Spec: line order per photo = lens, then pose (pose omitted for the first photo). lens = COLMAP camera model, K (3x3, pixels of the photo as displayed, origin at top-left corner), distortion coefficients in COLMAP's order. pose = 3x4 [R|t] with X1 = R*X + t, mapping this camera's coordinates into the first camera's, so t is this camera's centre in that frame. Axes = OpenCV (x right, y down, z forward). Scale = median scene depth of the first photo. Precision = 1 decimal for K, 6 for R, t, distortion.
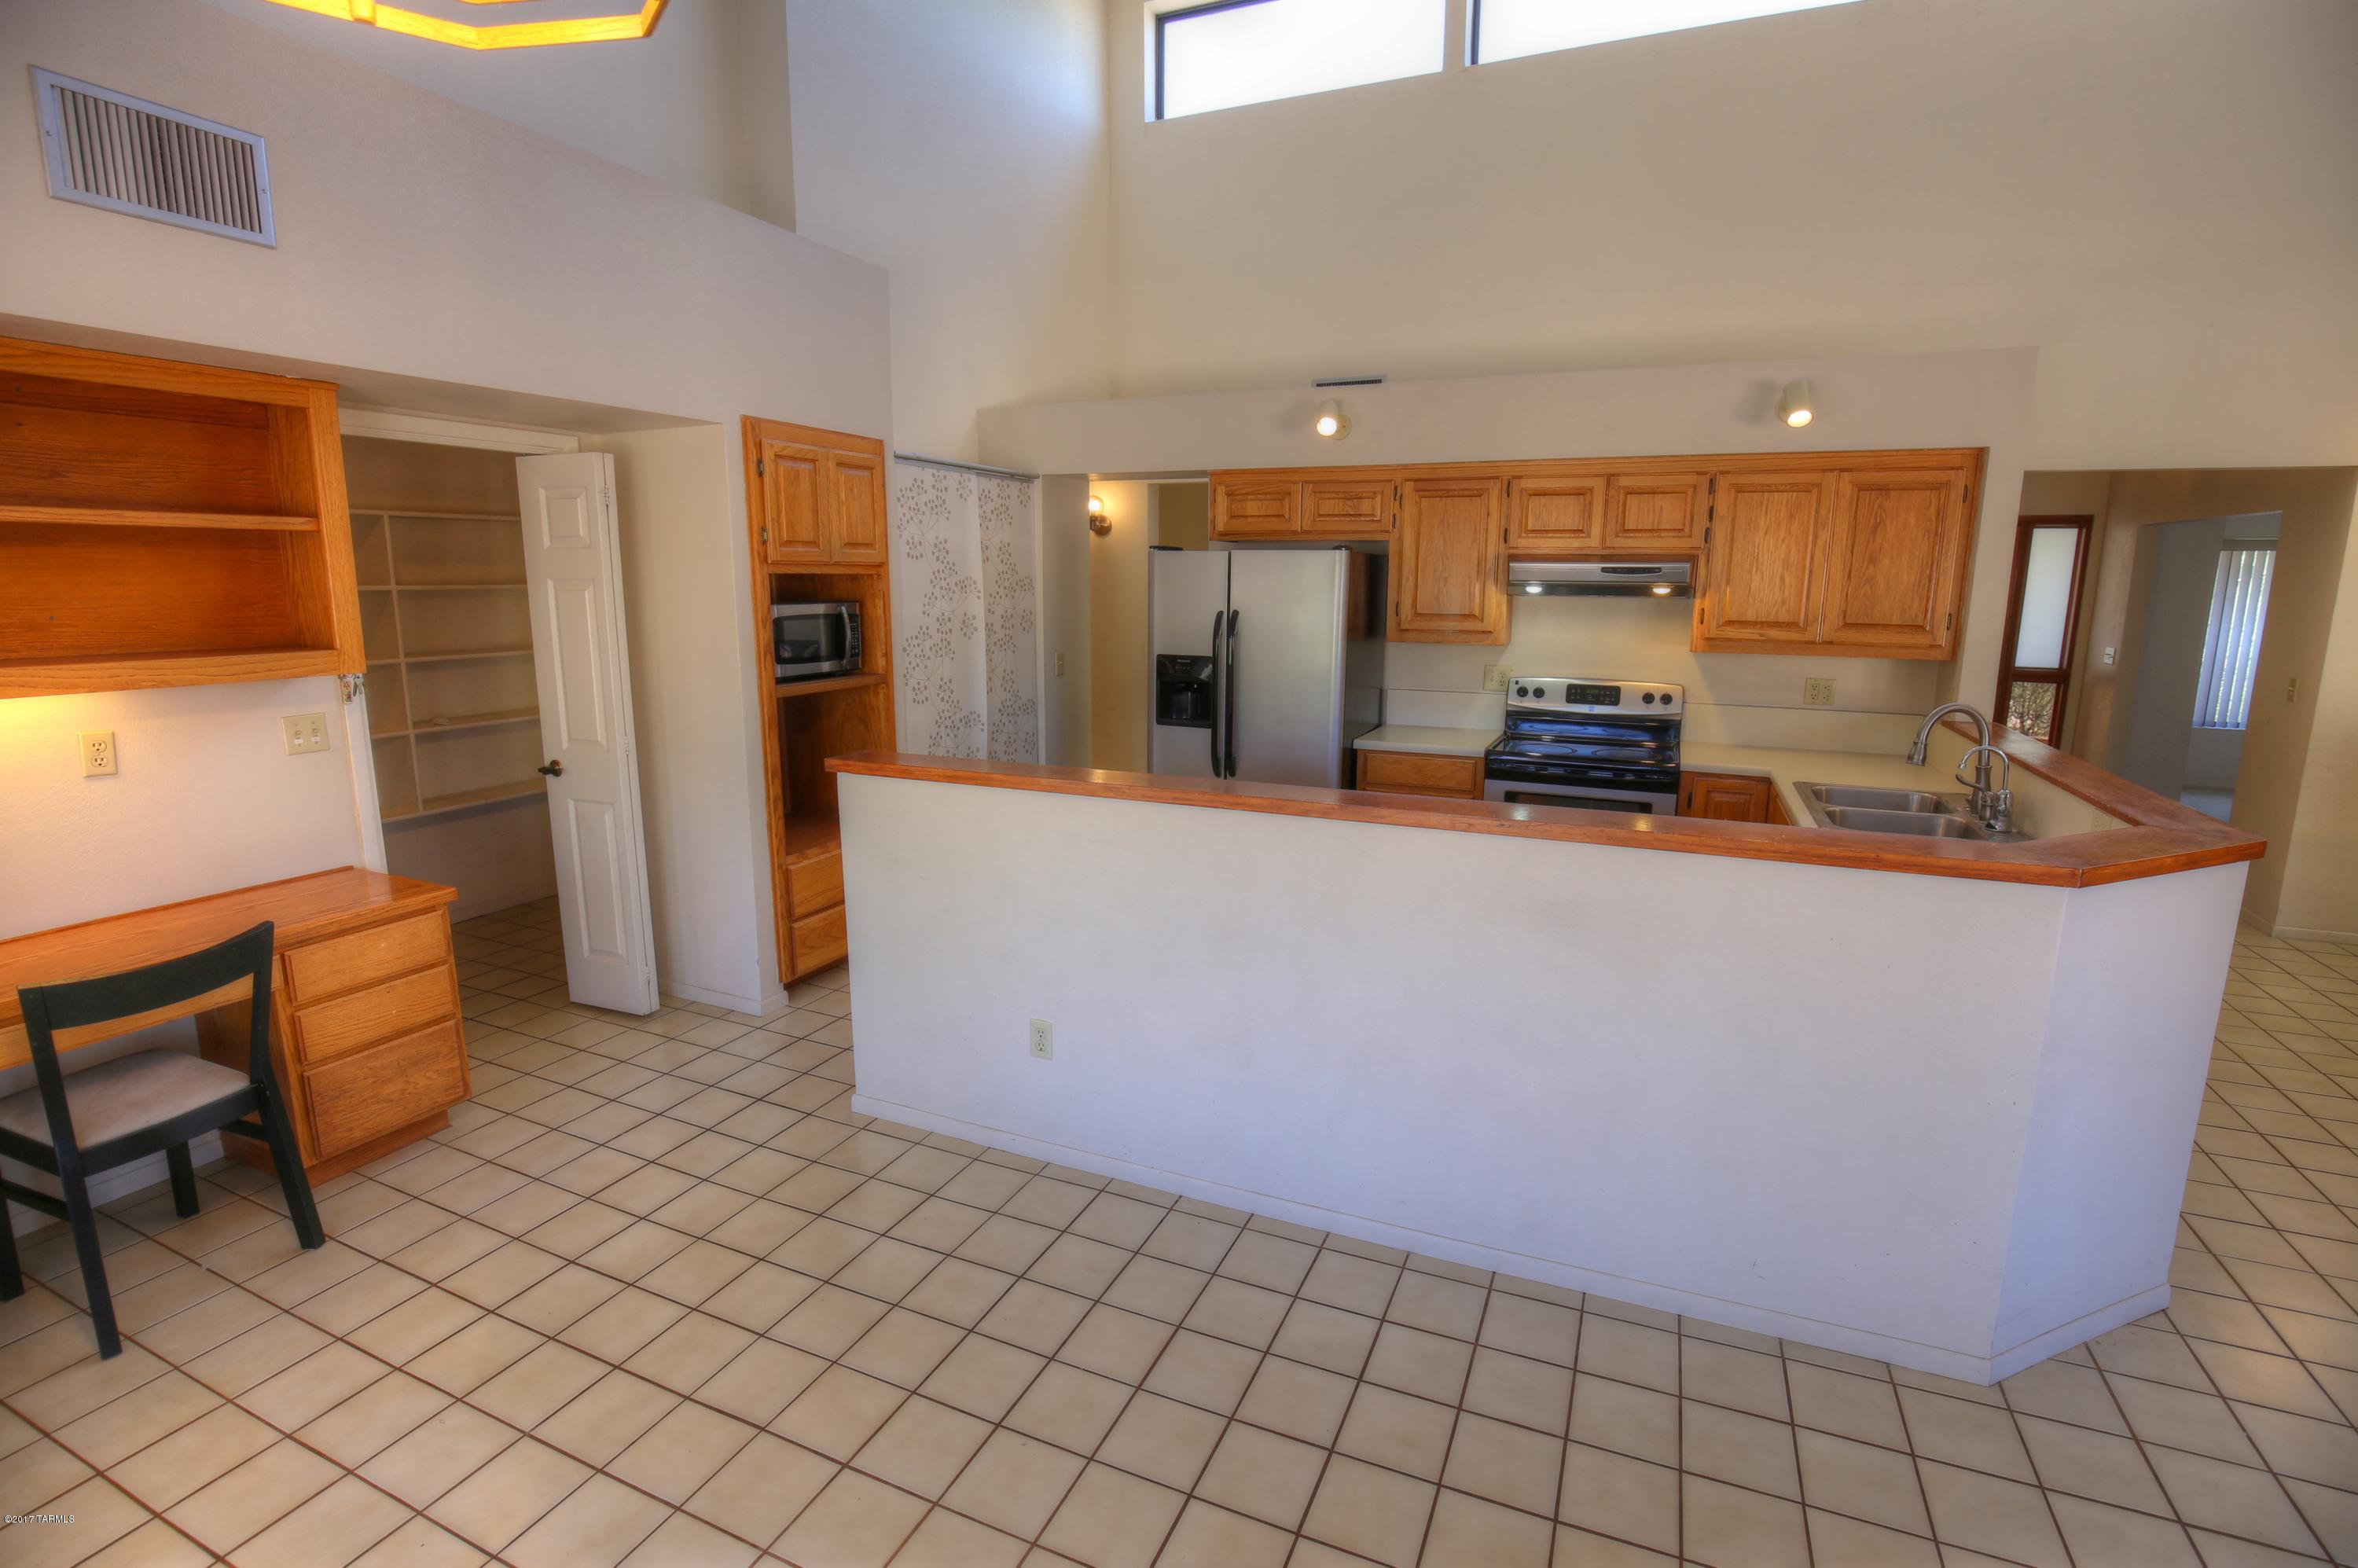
lens RADIAL K [[1089.5, 0, 1178.2], [0, 1089.5, 779.9], [0, 0, 1]] dist [-0.035790, 0.007004]
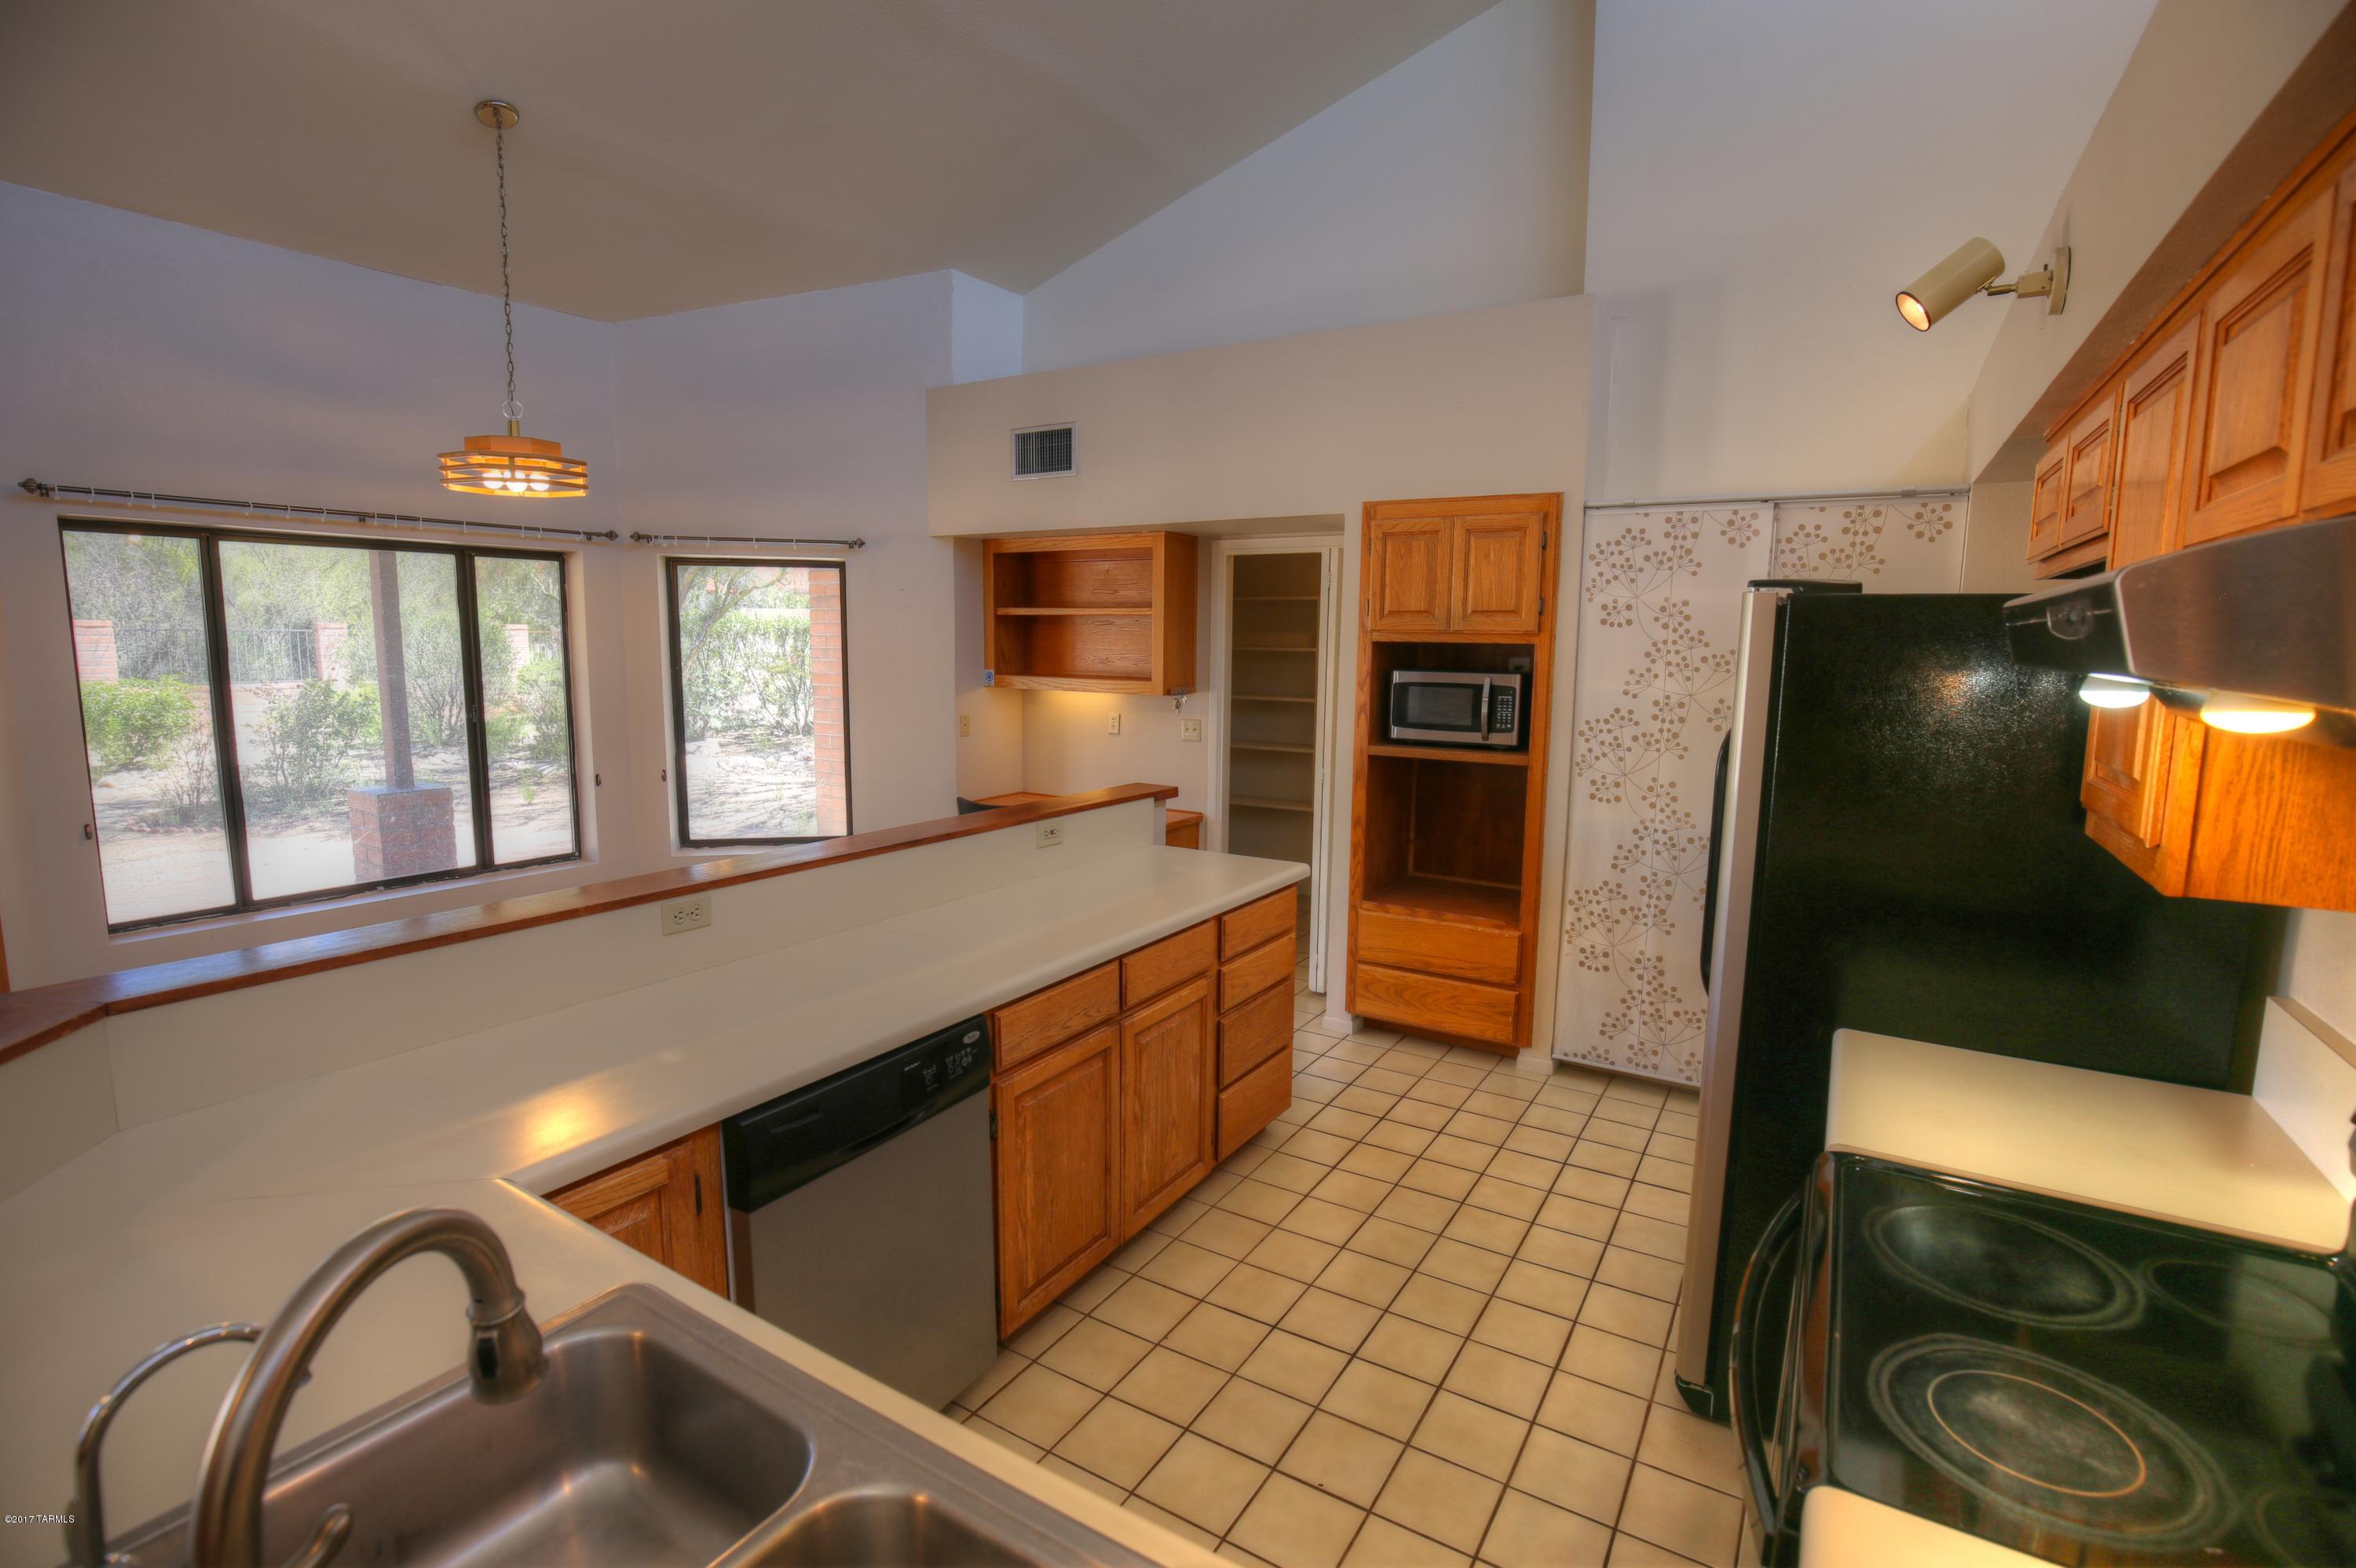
lens RADIAL K [[1088.5, 0, 1190.6], [0, 1088.5, 780.2], [0, 0, 1]] dist [-0.035790, 0.007004]
pose [[-0.132513, 0.122381, -0.983597, 0.628180], [-0.192692, 0.970235, 0.146679, -0.151710], [0.972271, 0.208968, -0.104987, 0.812634]]
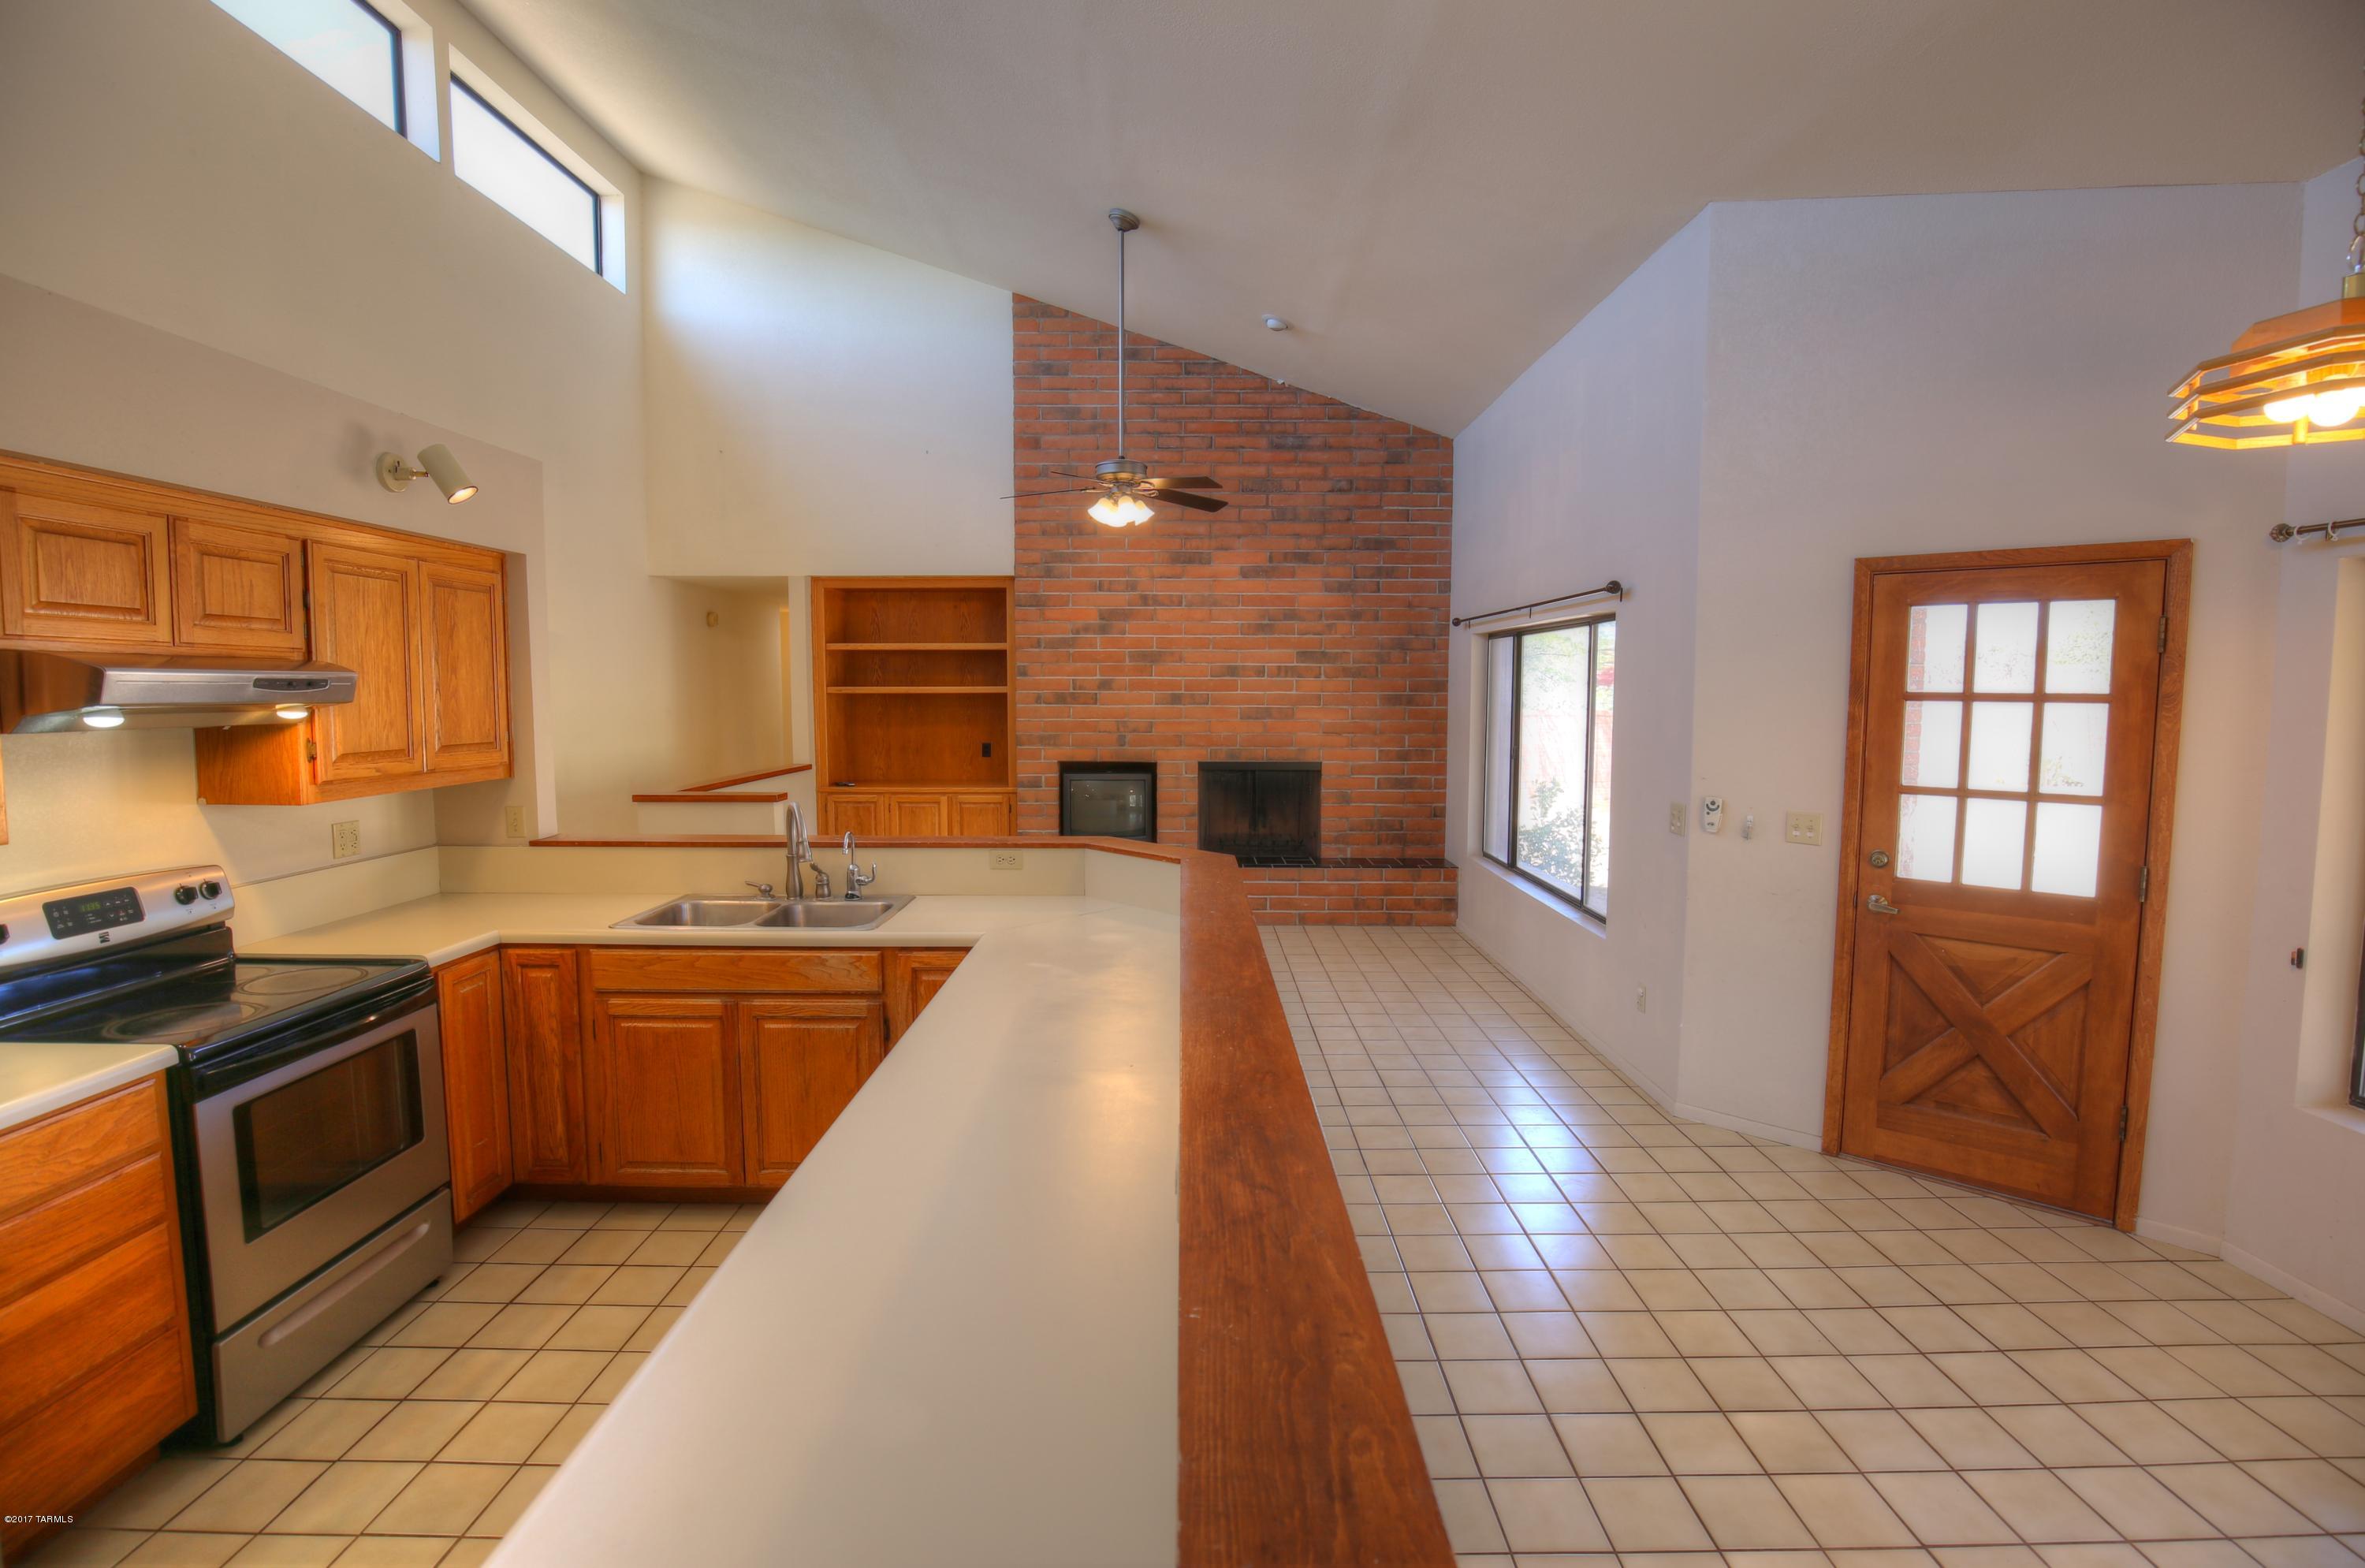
lens RADIAL K [[1092.7, 0, 1183.3], [0, 1092.7, 774.1], [0, 0, 1]] dist [-0.035790, 0.007004]
pose [[-0.406772, -0.078002, 0.910193, -0.324754], [0.160540, 0.974739, 0.155280, -0.148189], [-0.899313, 0.209286, -0.383974, 0.745841]]
